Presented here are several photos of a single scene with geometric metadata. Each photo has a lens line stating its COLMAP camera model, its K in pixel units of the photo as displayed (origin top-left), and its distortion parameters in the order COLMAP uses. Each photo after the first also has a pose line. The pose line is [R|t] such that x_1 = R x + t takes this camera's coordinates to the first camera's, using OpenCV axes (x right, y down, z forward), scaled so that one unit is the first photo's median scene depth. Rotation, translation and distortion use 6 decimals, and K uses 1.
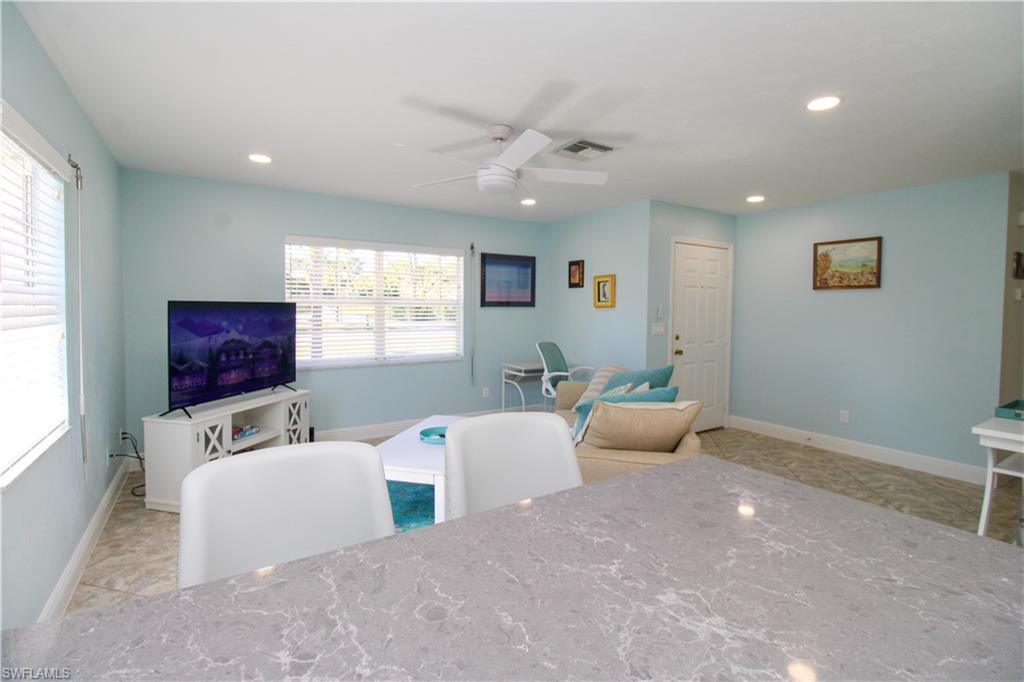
lens RADIAL K [[469.4, 0, 513.6], [0, 469.4, 325.8], [0, 0, 1]] dist [0.003704, -0.014424]
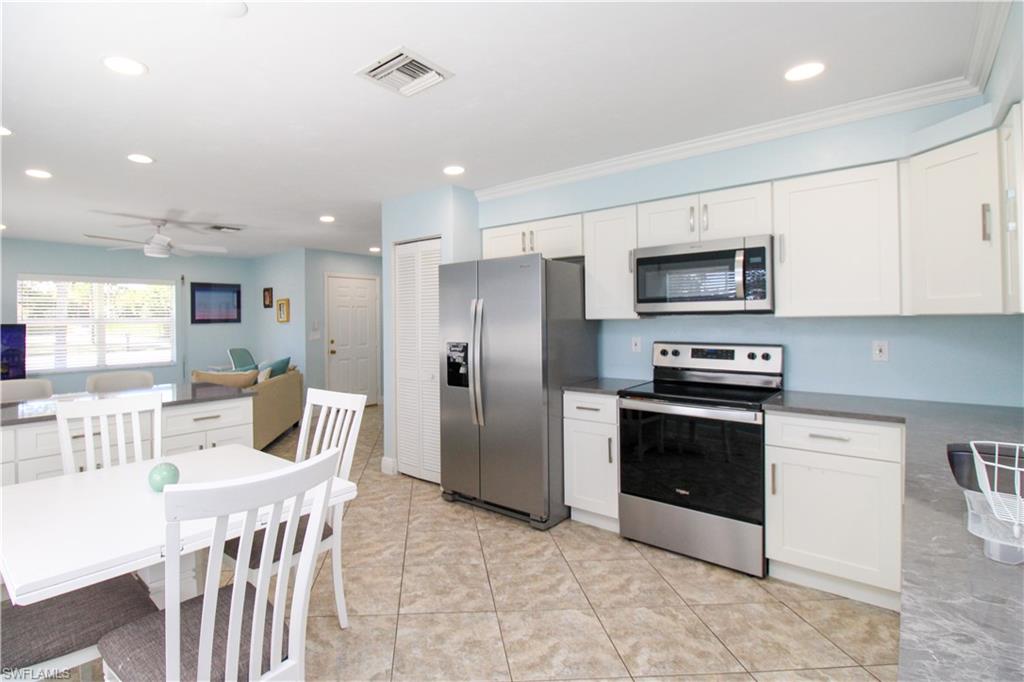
lens RADIAL K [[500.1, 0, 443.0], [0, 500.1, 319.1], [0, 0, 1]] dist [-0.007564, -0.004938]
pose [[0.969440, -0.021324, 0.244400, 0.324190], [0.031448, 0.998798, -0.037595, 0.025203], [-0.243305, 0.044132, 0.968945, -0.620308]]
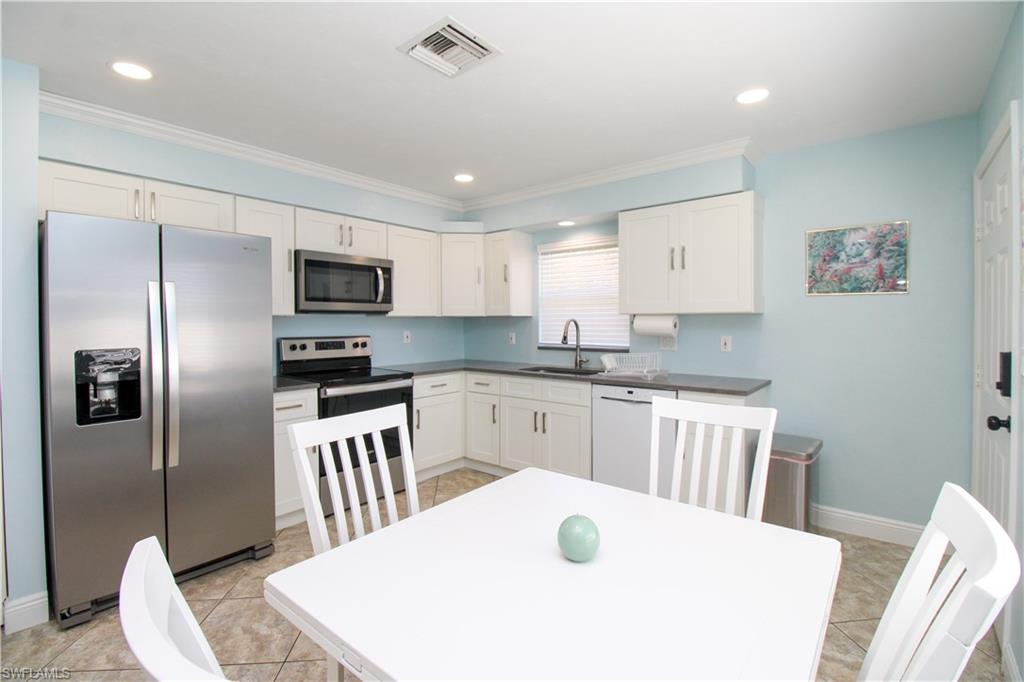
lens RADIAL K [[469.4, 0, 515.2], [0, 469.4, 328.1], [0, 0, 1]] dist [0.003704, -0.014424]
pose [[-0.313167, -0.025372, 0.949359, -0.009769], [0.036026, 0.998606, 0.038572, 0.009639], [-0.949015, 0.046281, -0.311816, -0.084078]]
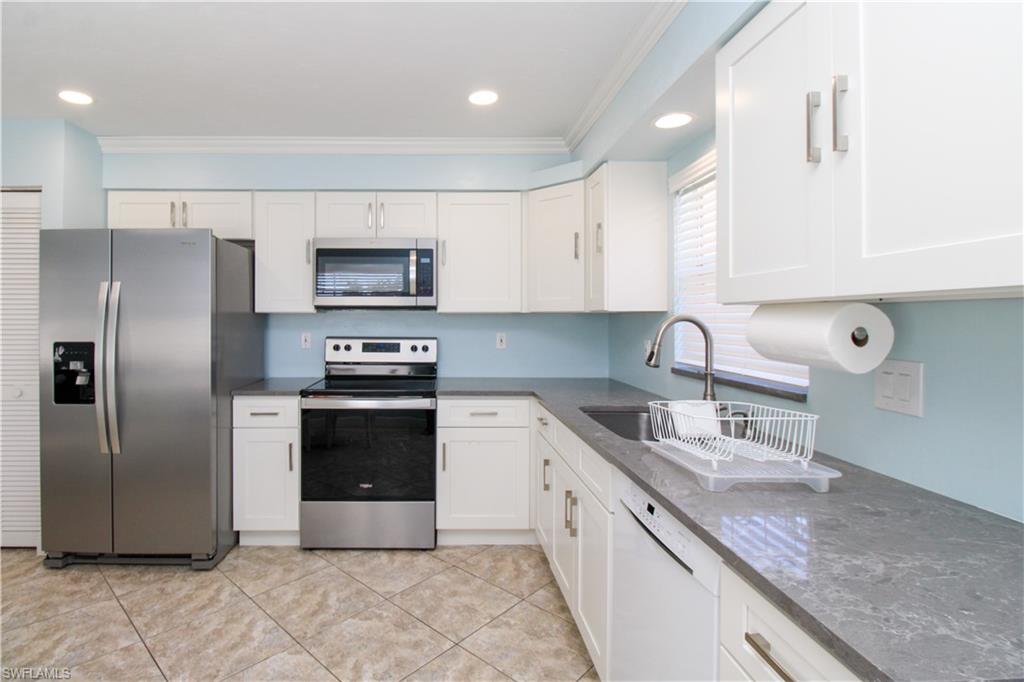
lens RADIAL K [[500.1, 0, 446.2], [0, 500.1, 319.3], [0, 0, 1]] dist [-0.007564, -0.004938]
pose [[0.535385, -0.011254, 0.844533, 0.291886], [0.036479, 0.999286, -0.009810, 0.028916], [-0.843820, 0.036060, 0.535413, -0.507695]]
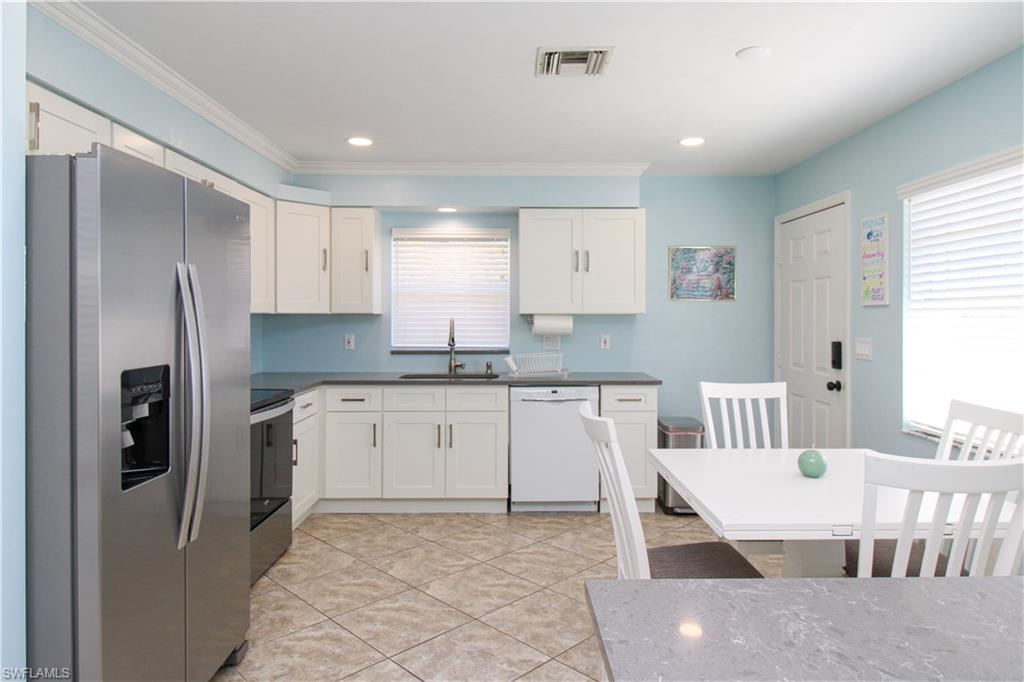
lens RADIAL K [[633.6, 0, 518.9], [0, 633.6, 317.2], [0, 0, 1]] dist [-0.001626, -0.001046]
pose [[-0.848509, -0.013619, 0.529006, 0.138453], [0.008326, 0.999201, 0.039078, -0.010549], [-0.529116, 0.037563, -0.847718, 0.358618]]
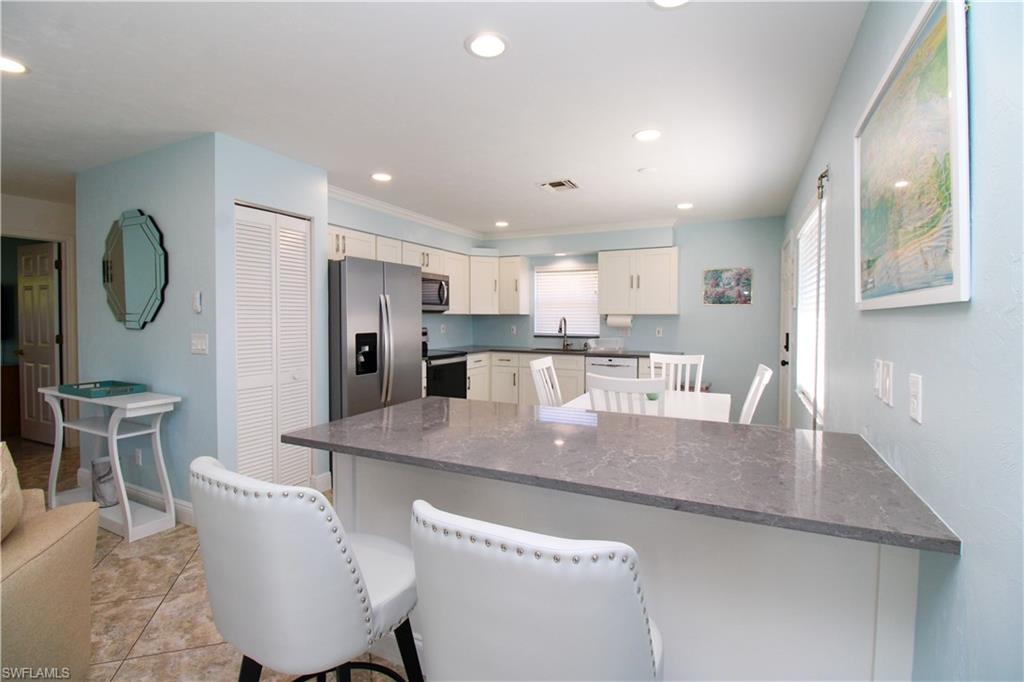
lens RADIAL K [[469.4, 0, 514.1], [0, 469.4, 330.0], [0, 0, 1]] dist [0.003704, -0.014424]
pose [[-0.520909, -0.037284, 0.852798, -0.281817], [0.023144, 0.998062, 0.057771, -0.012523], [-0.853299, 0.049831, -0.519036, 0.352168]]
